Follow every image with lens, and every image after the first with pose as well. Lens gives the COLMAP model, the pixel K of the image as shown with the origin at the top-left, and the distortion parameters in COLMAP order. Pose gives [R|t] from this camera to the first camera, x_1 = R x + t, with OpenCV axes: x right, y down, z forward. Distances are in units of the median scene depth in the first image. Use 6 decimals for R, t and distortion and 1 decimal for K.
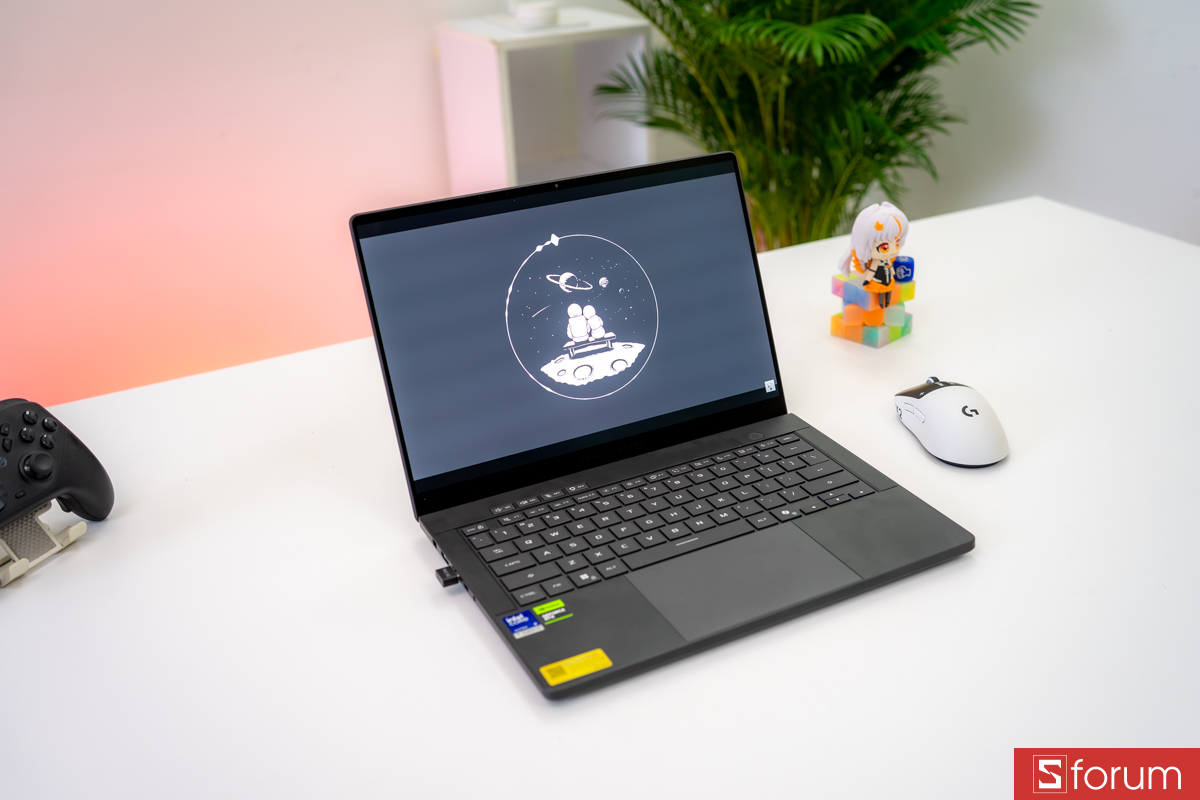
lens RADIAL K [[1213.1, 0, 632.0], [0, 1213.1, 404.0], [0, 0, 1]] dist [-0.077863, 0.006392]
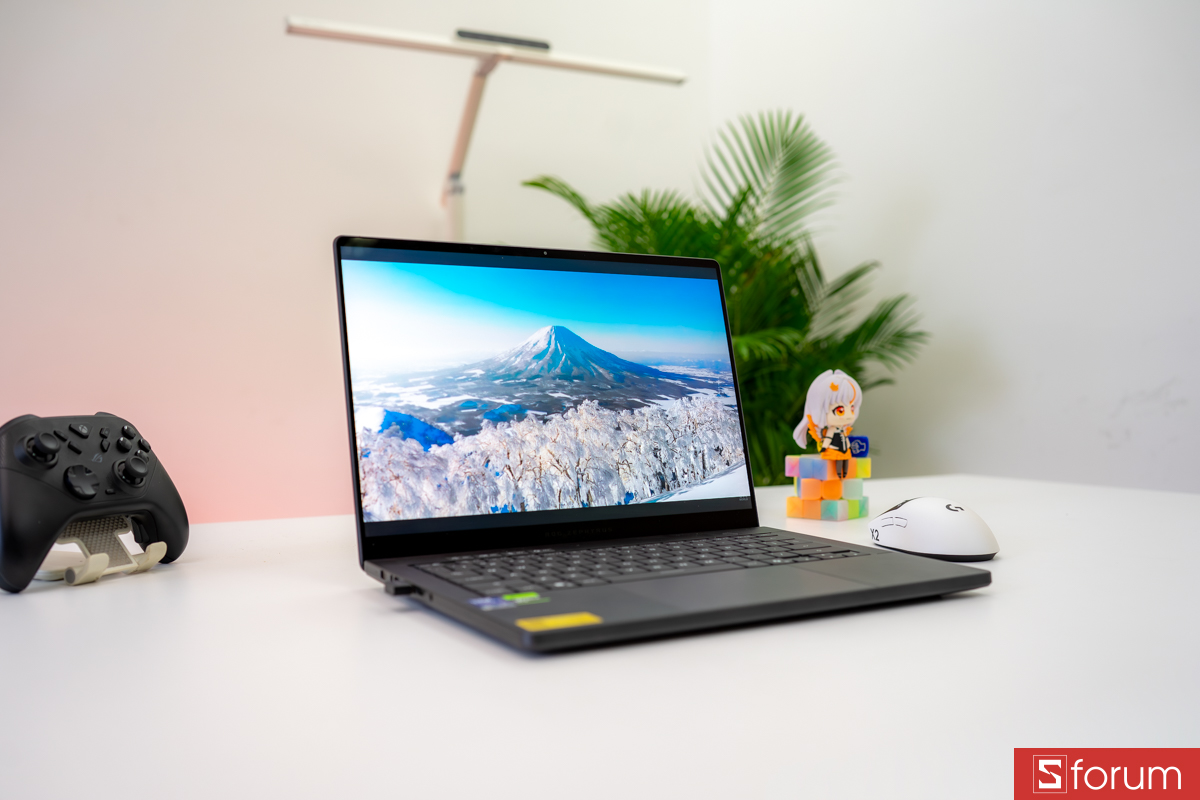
lens RADIAL K [[1149.9, 0, 600.0], [0, 1149.9, 400.0], [0, 0, 1]] dist [-0.064276, 0.019587]
pose [[0.997983, 0.032744, 0.054393, -0.042182], [-0.007361, 0.910638, -0.413139, 0.256715], [-0.063060, 0.411905, 0.909042, 0.141153]]
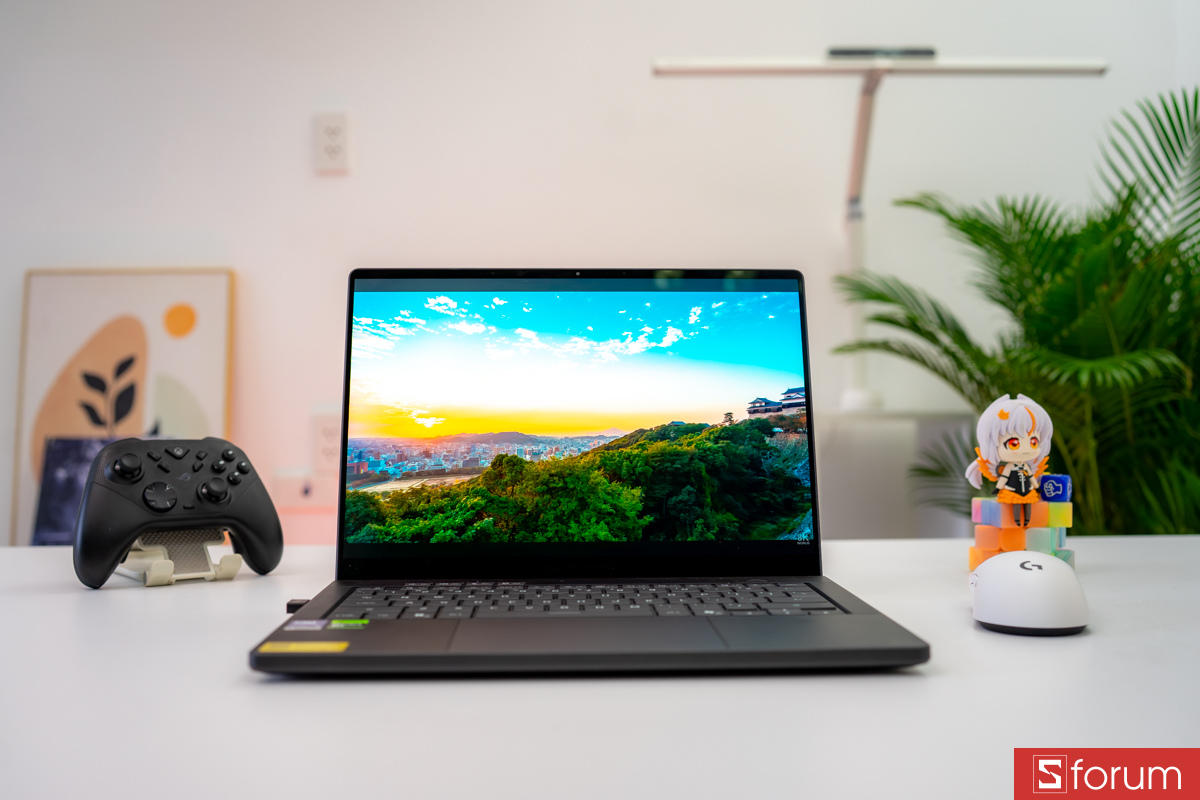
lens RADIAL K [[1163.2, 0, 600.0], [0, 1163.2, 400.0], [0, 0, 1]] dist [-0.061986, 0.020899]
pose [[0.901715, 0.023983, -0.431665, 0.292692], [-0.209766, 0.897328, -0.388332, 0.208287], [0.378031, 0.440713, 0.814165, 0.236880]]
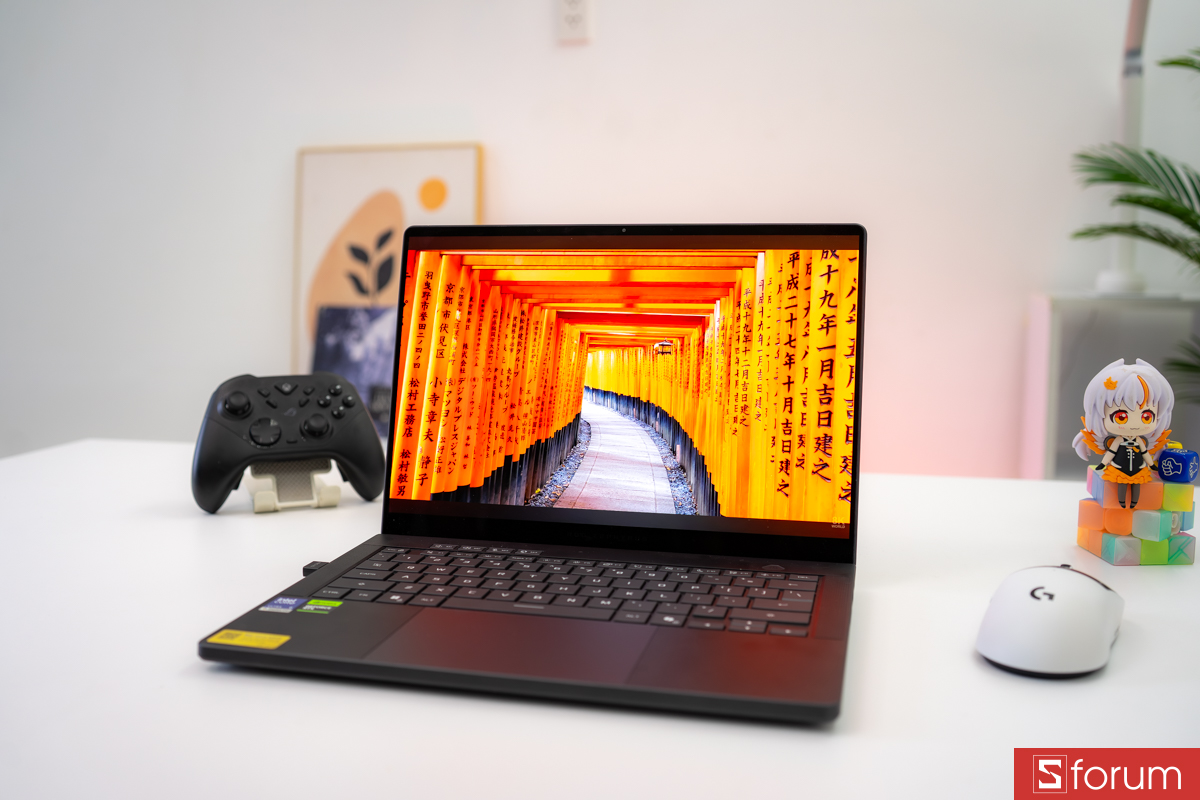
lens RADIAL K [[1149.9, 0, 600.0], [0, 1149.9, 400.0], [0, 0, 1]] dist [-0.064276, 0.019587]
pose [[0.743079, 0.121496, -0.658083, 0.422044], [-0.309016, 0.934556, -0.176389, 0.077636], [0.593585, 0.334429, 0.731993, 0.310400]]
